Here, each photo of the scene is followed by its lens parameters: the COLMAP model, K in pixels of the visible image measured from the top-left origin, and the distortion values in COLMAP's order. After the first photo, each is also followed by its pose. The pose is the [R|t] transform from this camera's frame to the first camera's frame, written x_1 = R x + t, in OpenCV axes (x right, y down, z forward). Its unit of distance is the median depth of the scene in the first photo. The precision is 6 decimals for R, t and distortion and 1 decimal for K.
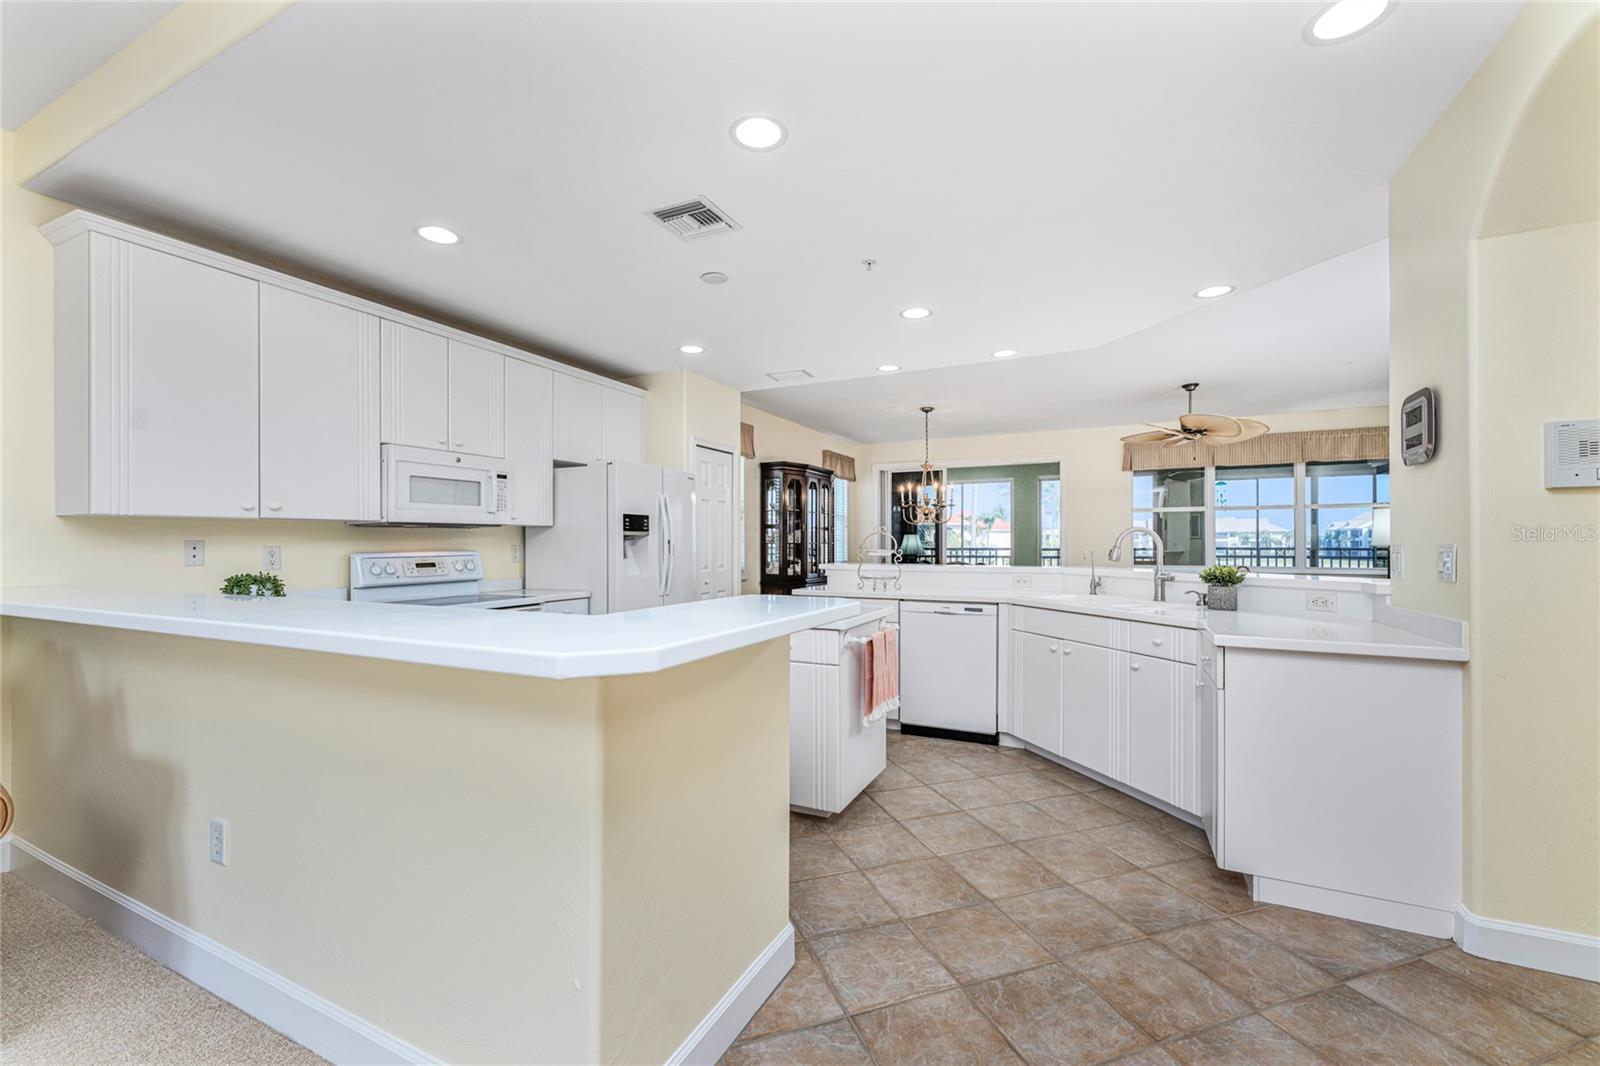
lens RADIAL K [[650.1, 0, 799.3], [0, 650.1, 538.5], [0, 0, 1]] dist [0.001941, 0.000335]
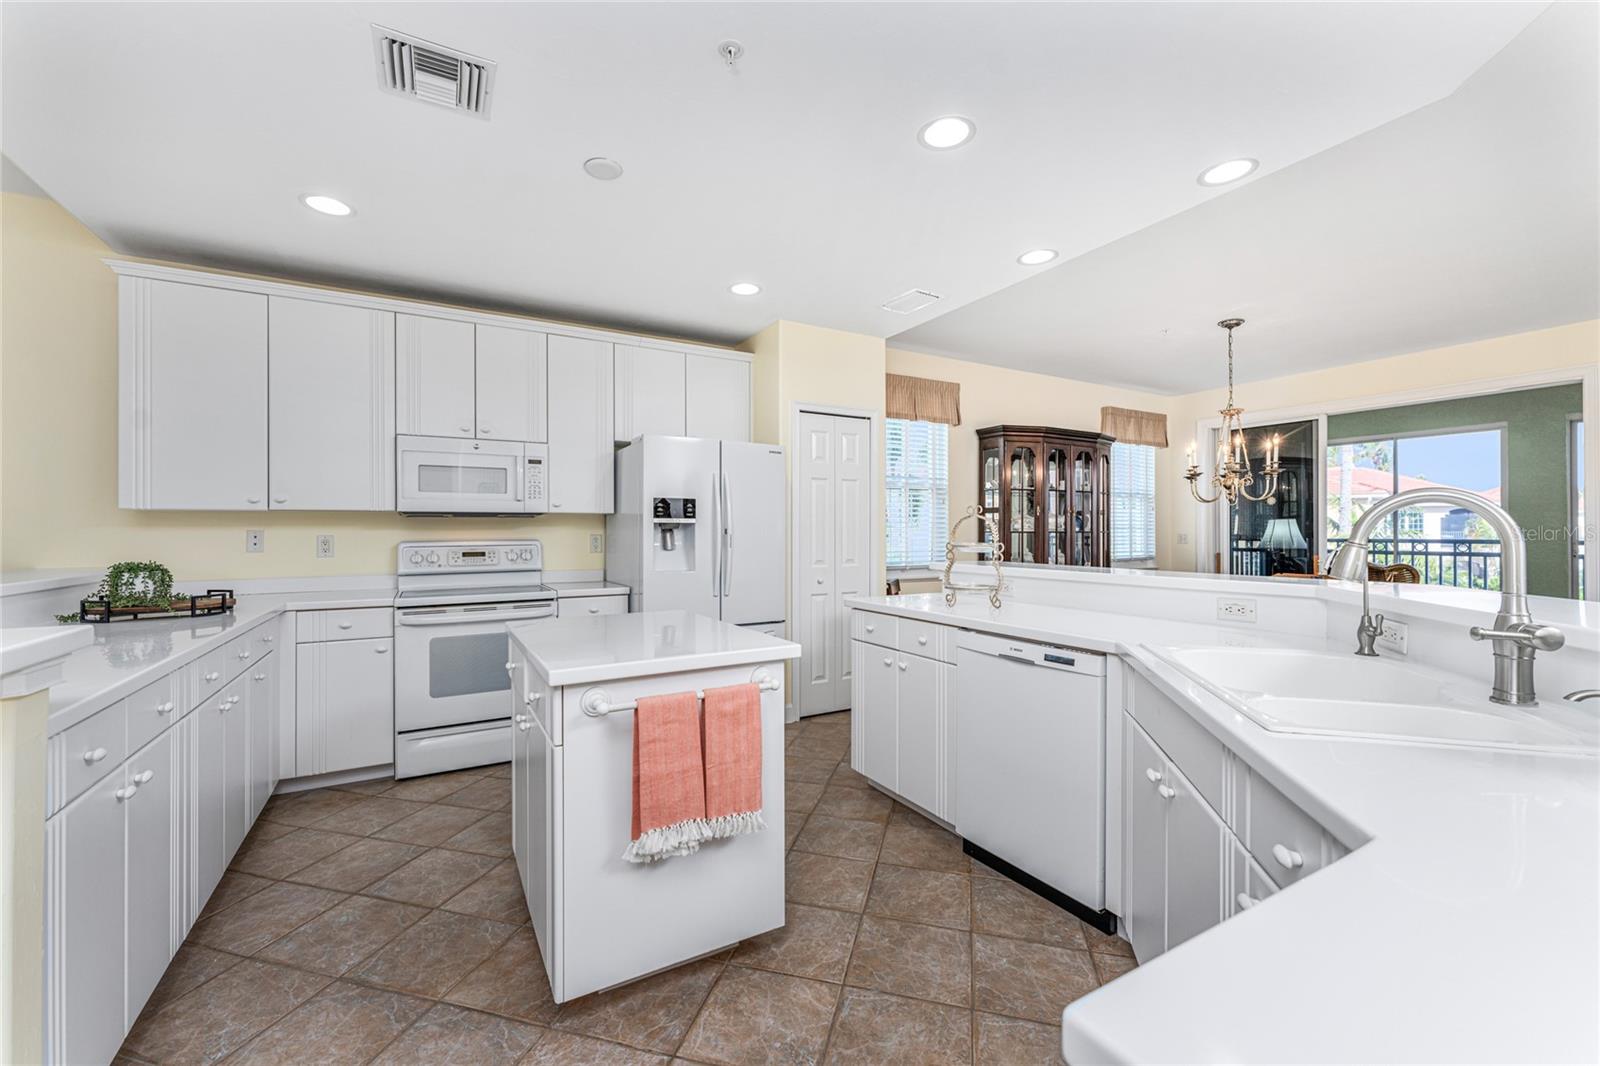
lens RADIAL K [[640.6, 0, 795.0], [0, 640.6, 529.8], [0, 0, 1]] dist [0.002044, 0.000189]
pose [[0.825301, -0.001750, -0.564690, 0.340571], [0.004250, 0.999986, 0.003111, 0.001762], [0.564677, -0.004968, 0.825297, 0.401833]]
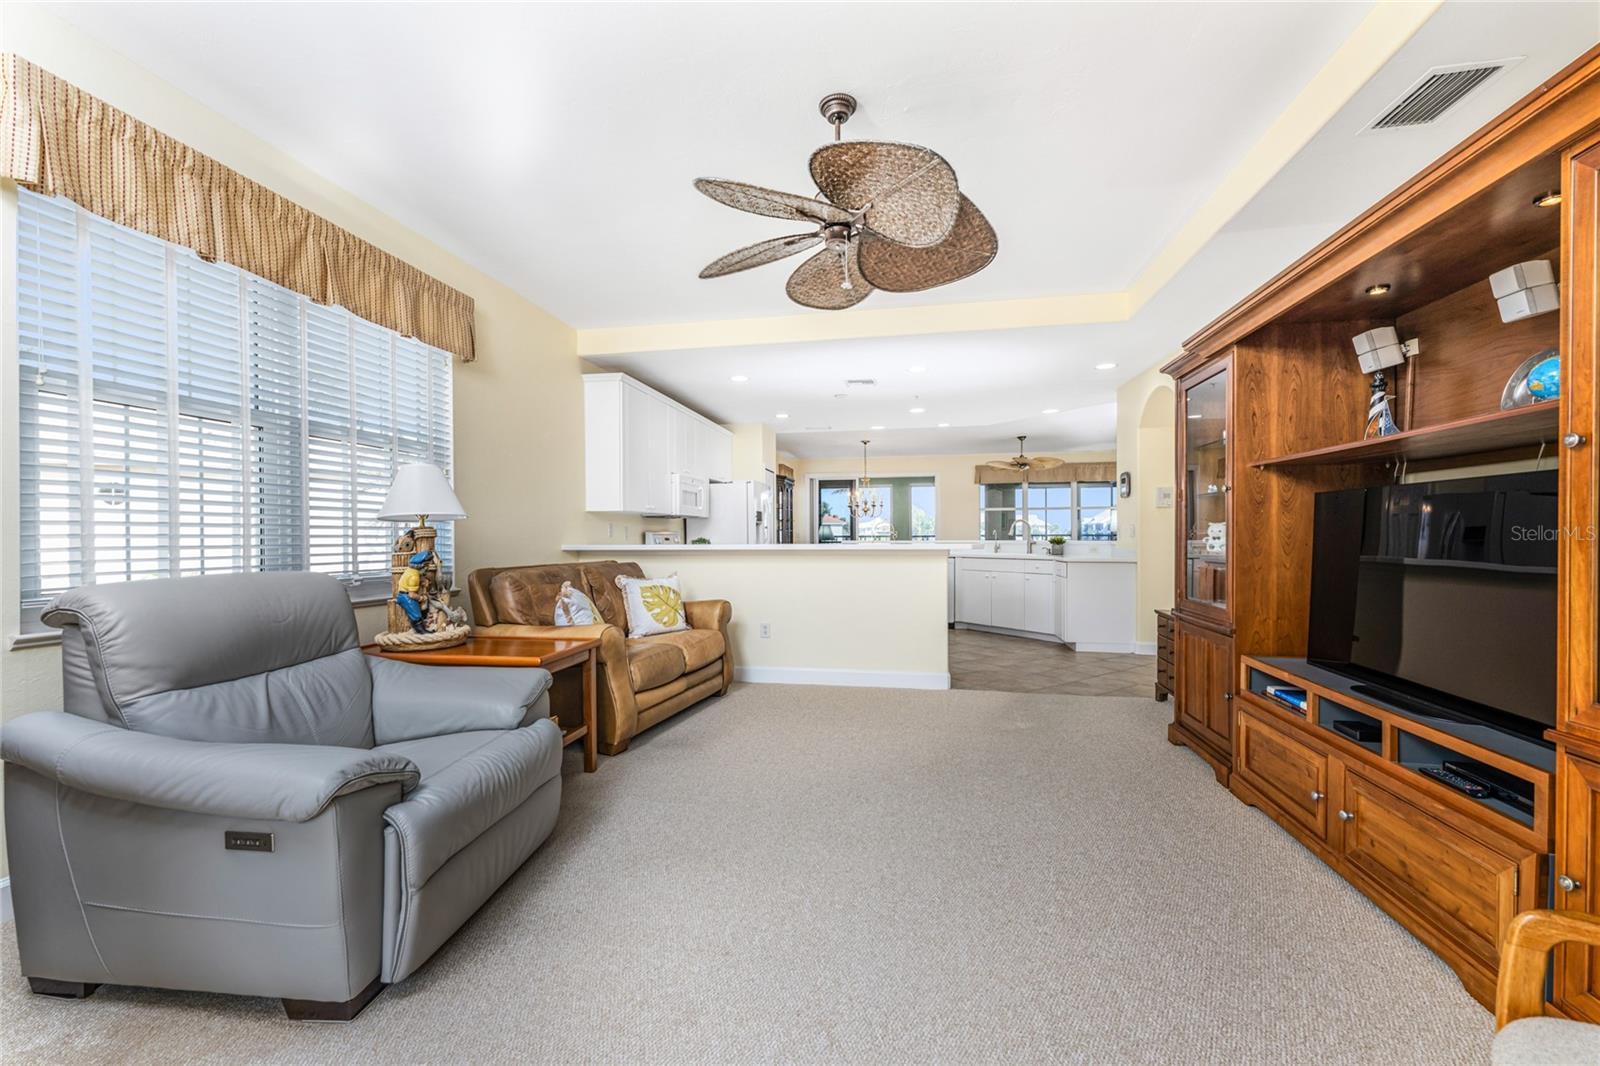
lens RADIAL K [[639.3, 0, 798.9], [0, 639.3, 538.5], [0, 0, 1]] dist [0.001684, -0.000111]
pose [[0.963860, -0.003717, 0.266382, -0.603890], [0.000913, 0.999943, 0.010647, 0.017264], [-0.266406, -0.010019, 0.963809, -0.680881]]
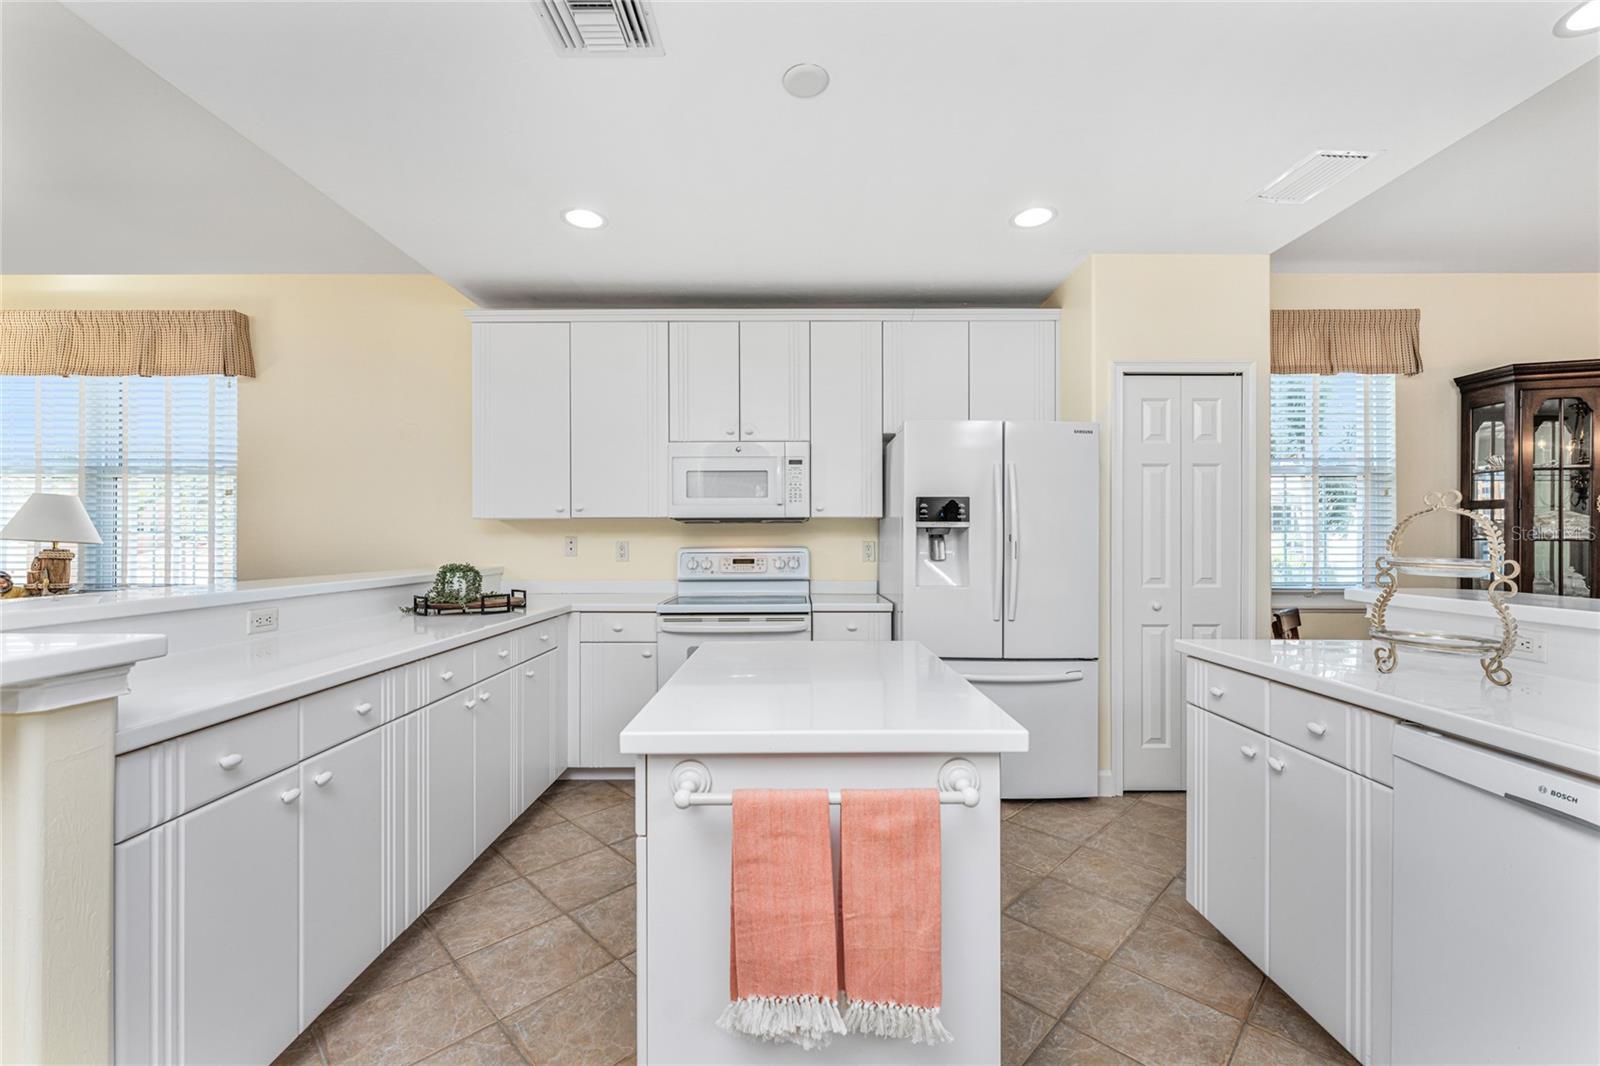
lens RADIAL K [[650.1, 0, 799.3], [0, 650.1, 538.5], [0, 0, 1]] dist [0.001941, 0.000335]
pose [[0.438819, 0.000764, -0.898575, 0.291948], [0.005214, 0.999981, 0.003397, 0.003358], [0.898560, -0.006176, 0.438807, 0.561442]]
